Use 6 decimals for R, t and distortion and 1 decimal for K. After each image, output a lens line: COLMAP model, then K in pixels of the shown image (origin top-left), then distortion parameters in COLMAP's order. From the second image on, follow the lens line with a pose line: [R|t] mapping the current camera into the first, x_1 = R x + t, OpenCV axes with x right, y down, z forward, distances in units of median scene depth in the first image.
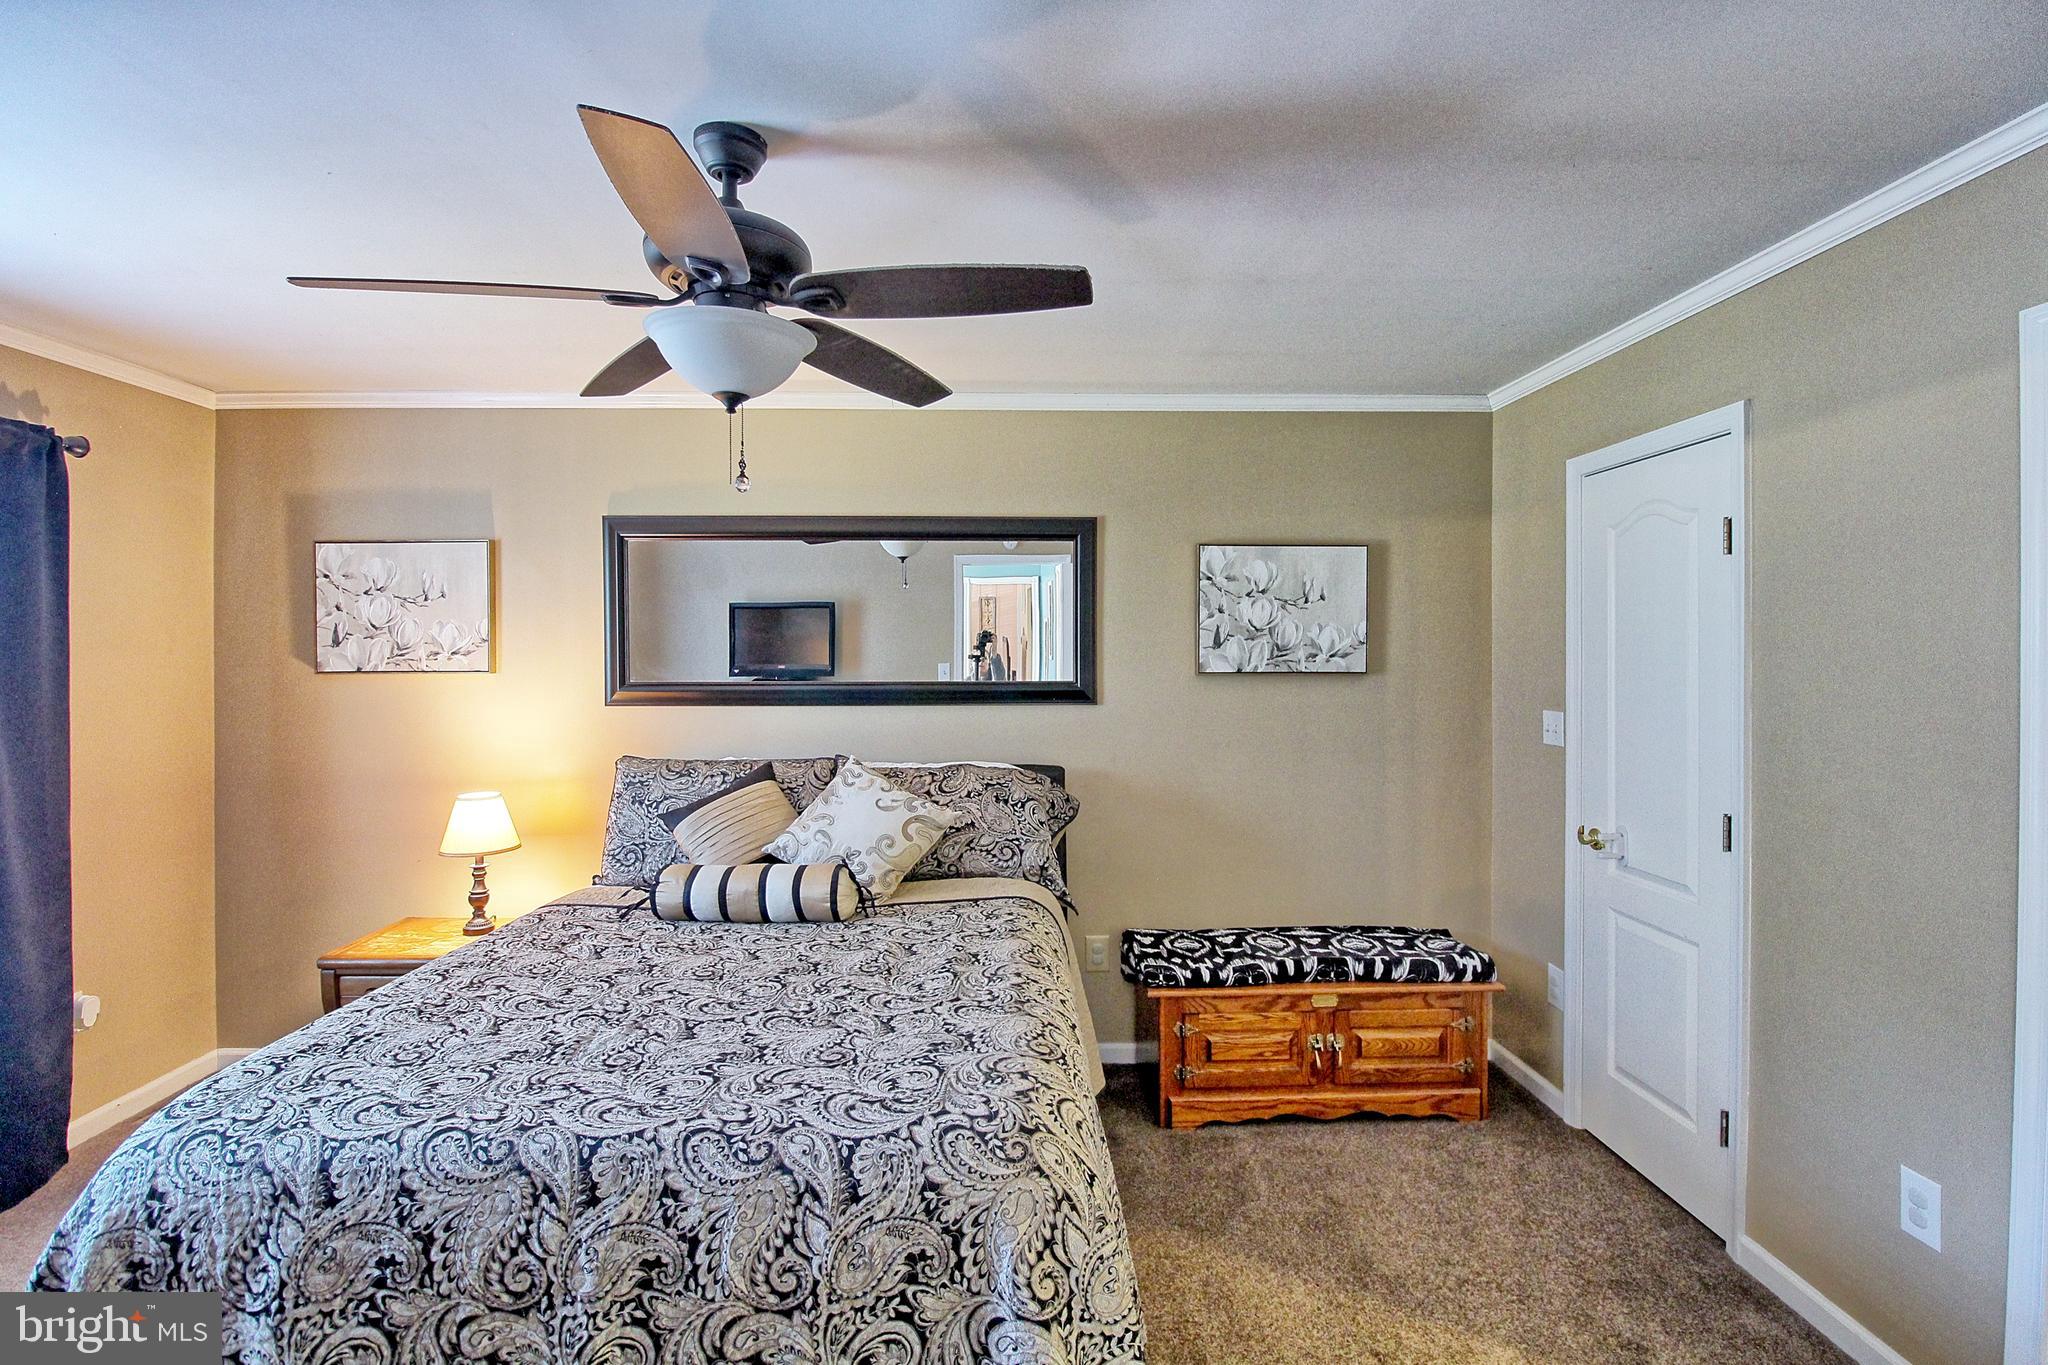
lens RADIAL K [[958.5, 0, 1026.2], [0, 958.5, 665.3], [0, 0, 1]] dist [-0.005148, -0.010679]
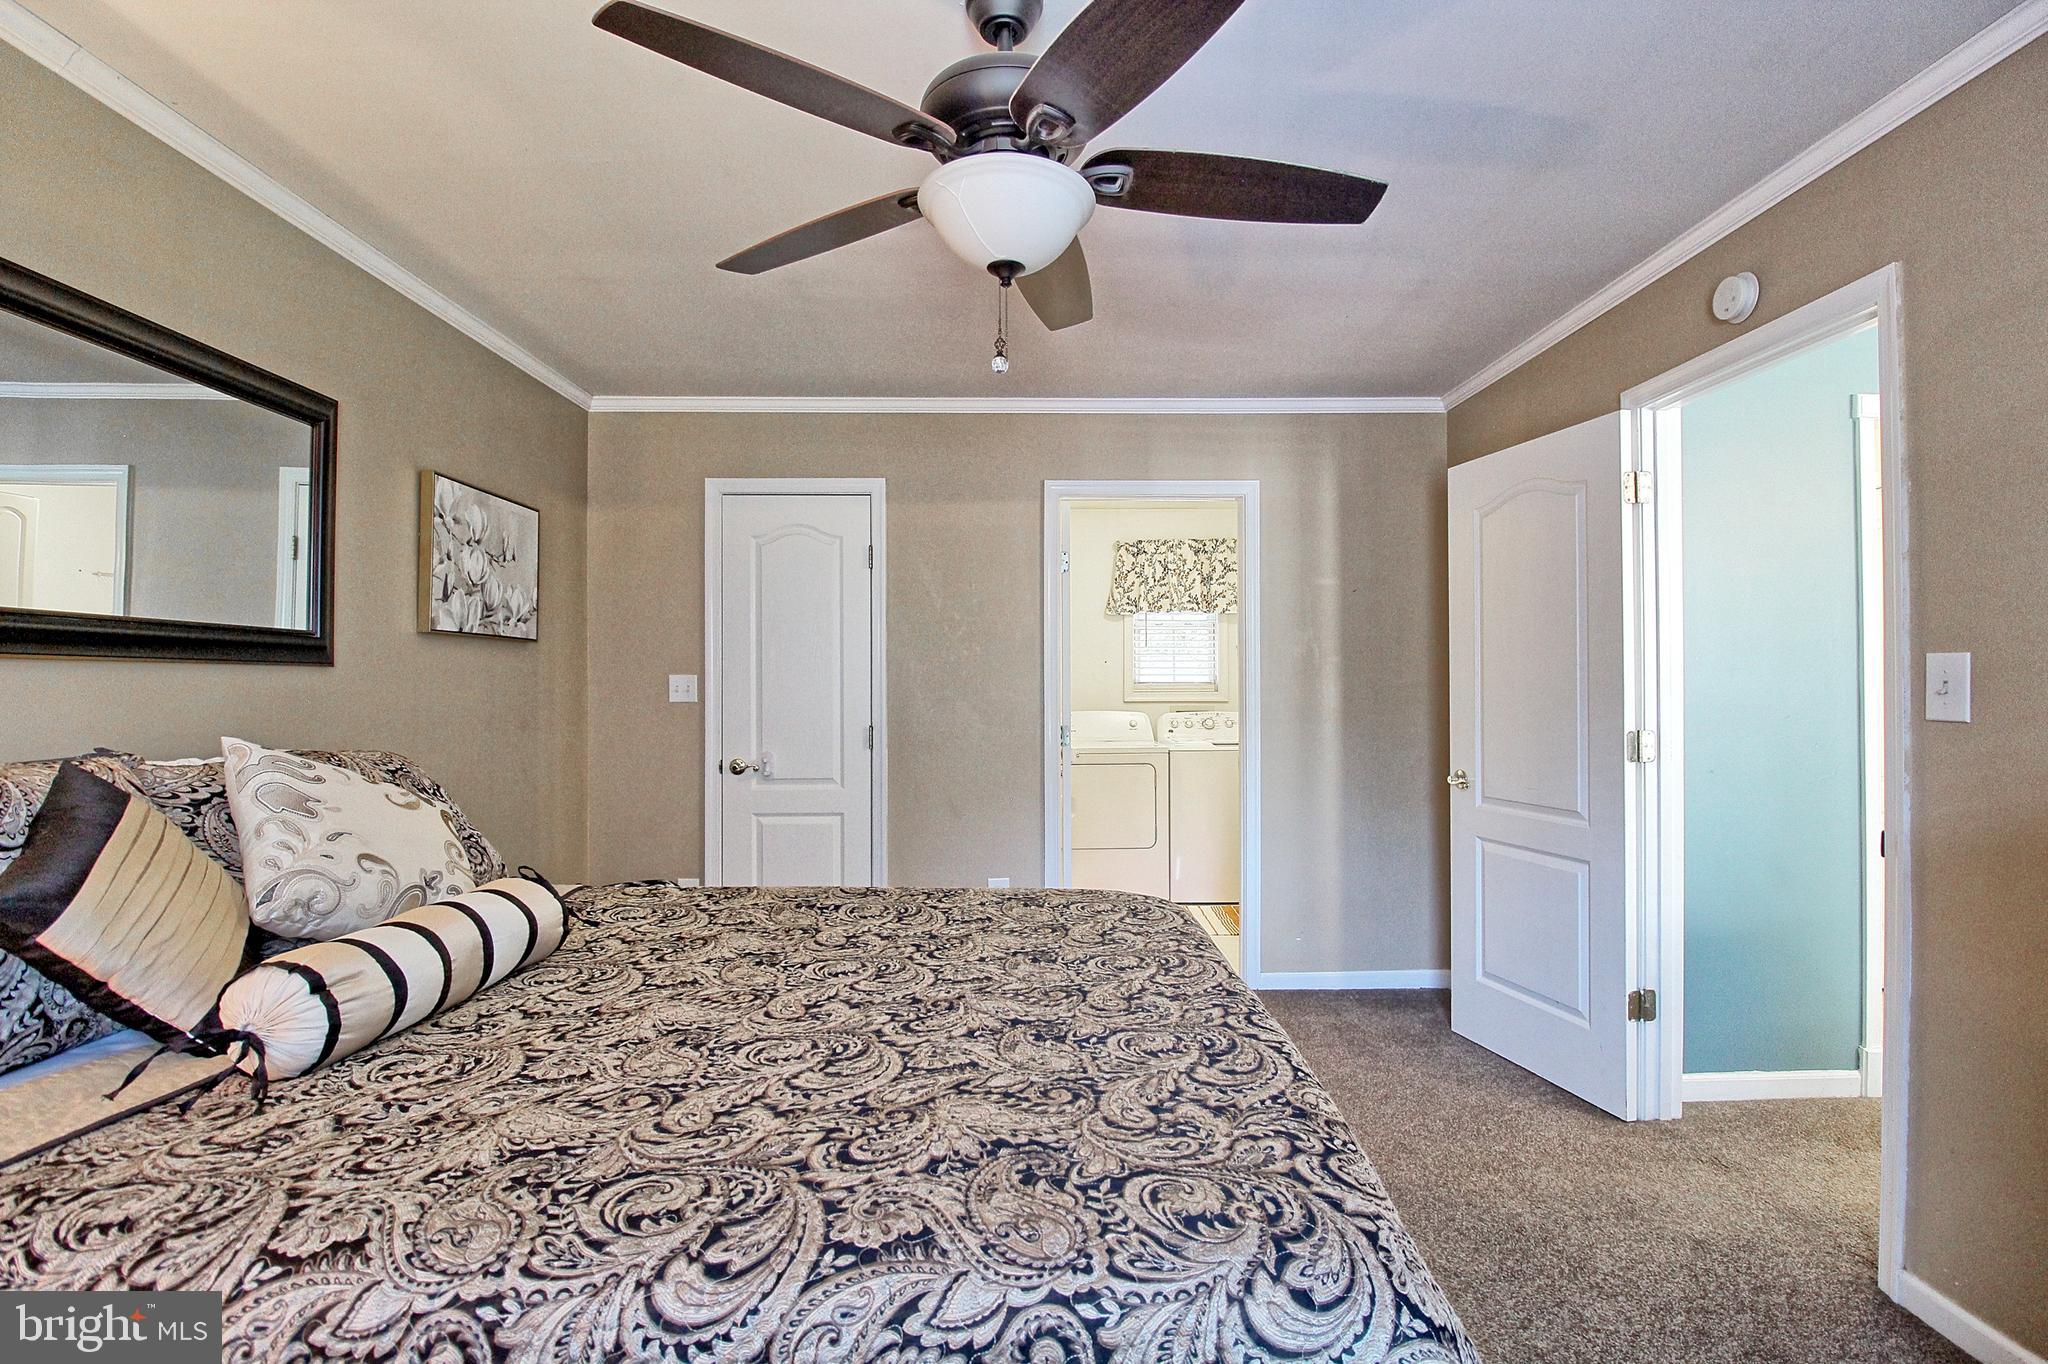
lens RADIAL K [[958.5, 0, 1020.1], [0, 958.5, 685.3], [0, 0, 1]] dist [-0.005148, -0.010679]
pose [[0.001562, 0.002867, 0.999995, -0.629196], [0.015834, 0.999870, -0.002892, 0.065190], [-0.999873, 0.015838, 0.001517, 0.502857]]
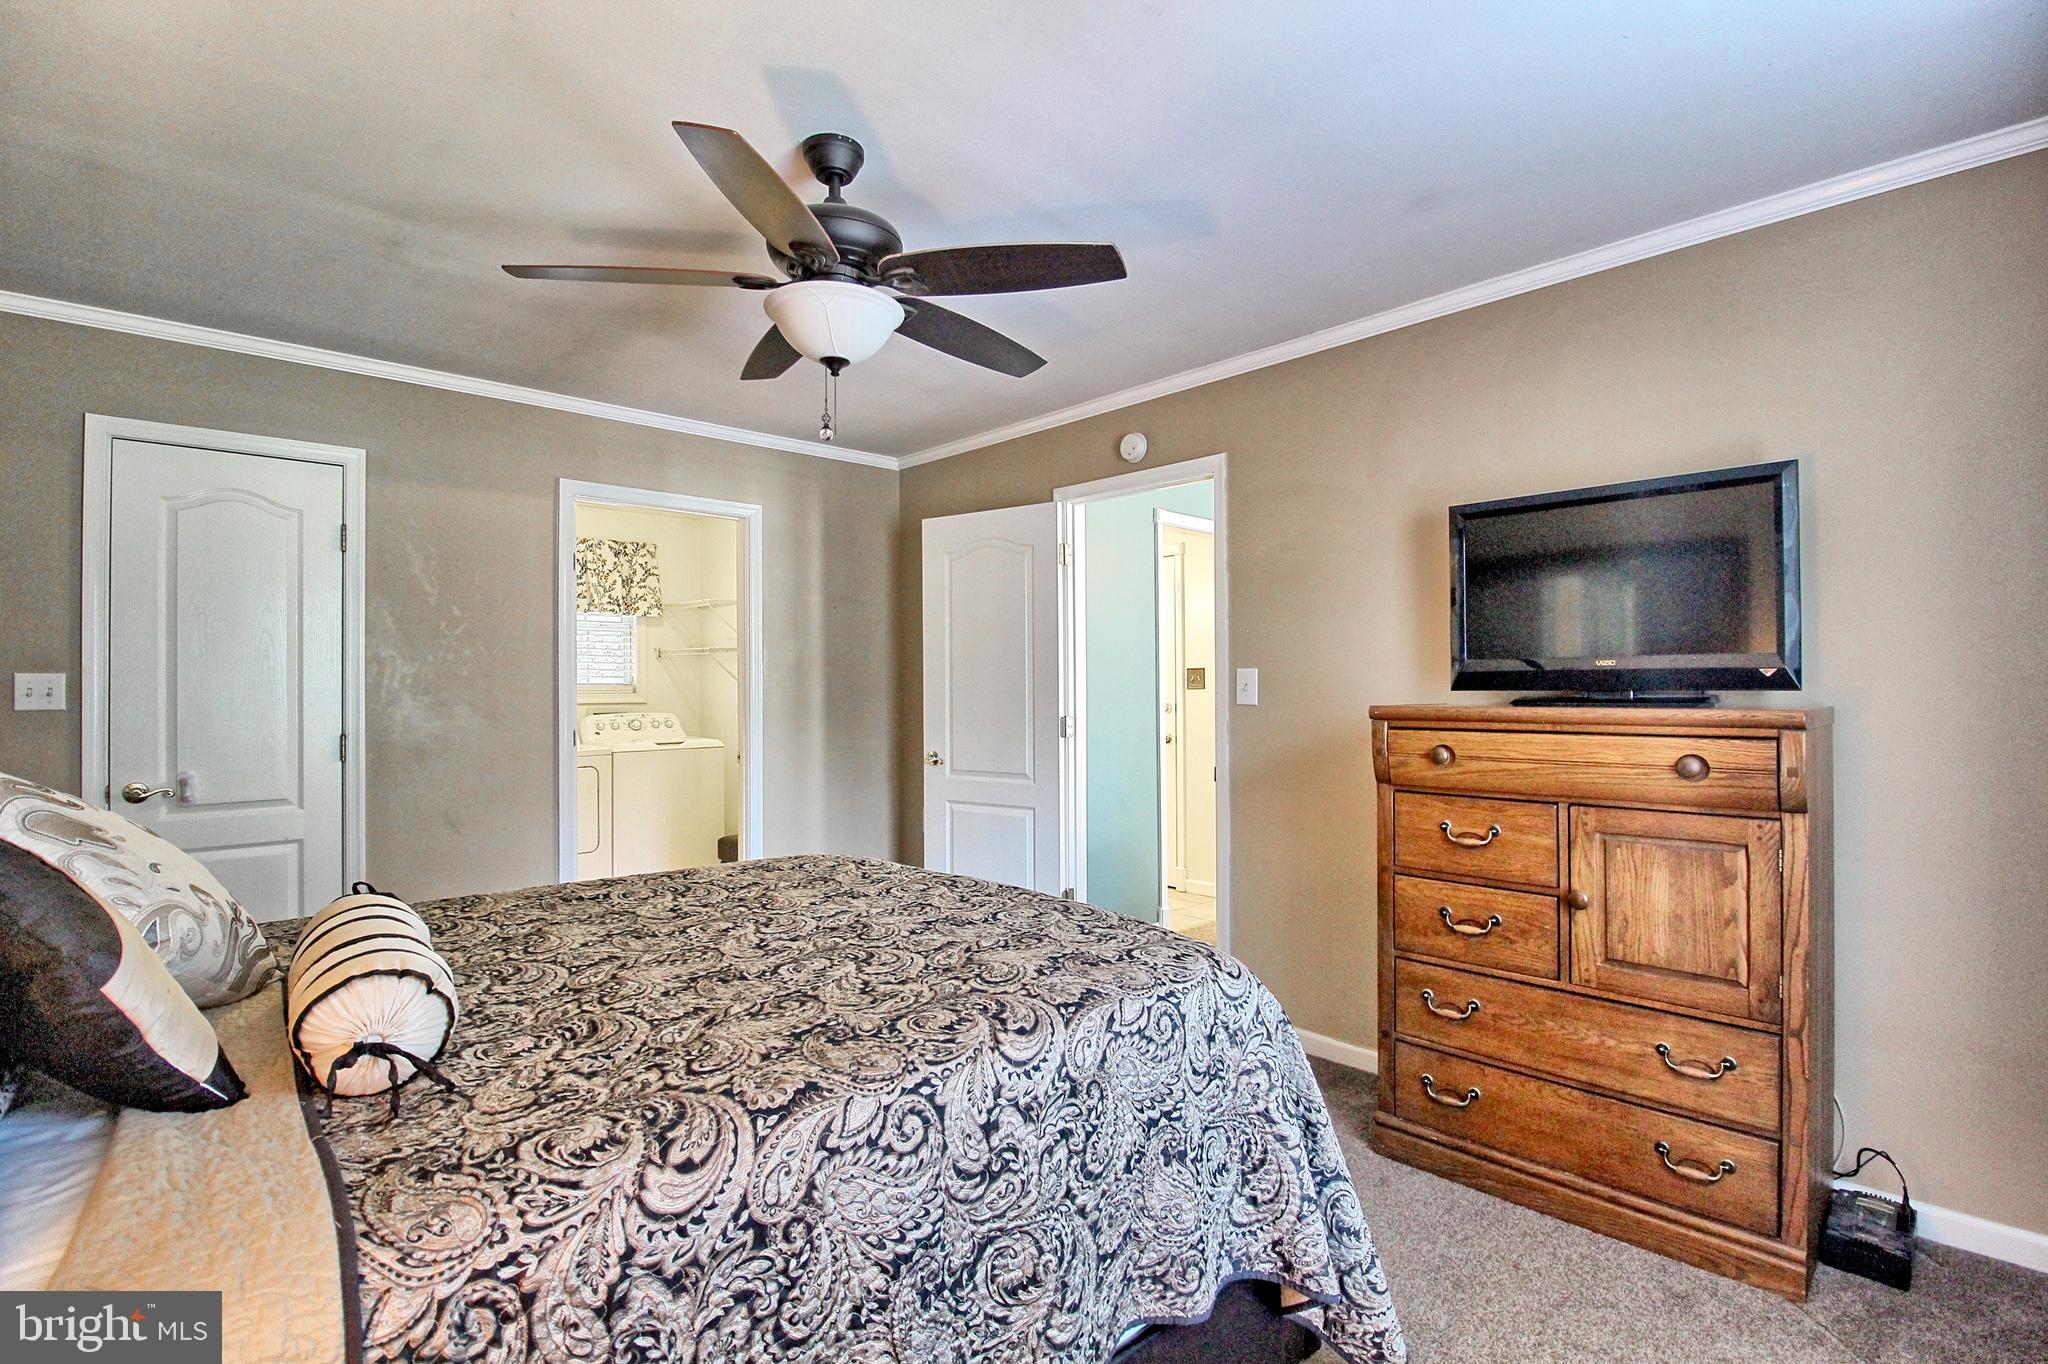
lens RADIAL K [[958.5, 0, 1037.5], [0, 958.5, 681.2], [0, 0, 1]] dist [-0.005148, -0.010679]
pose [[-0.679049, 0.007994, 0.734049, -0.687865], [0.014852, 0.999886, 0.002851, 0.060978], [-0.733943, 0.012838, -0.679090, 0.820253]]
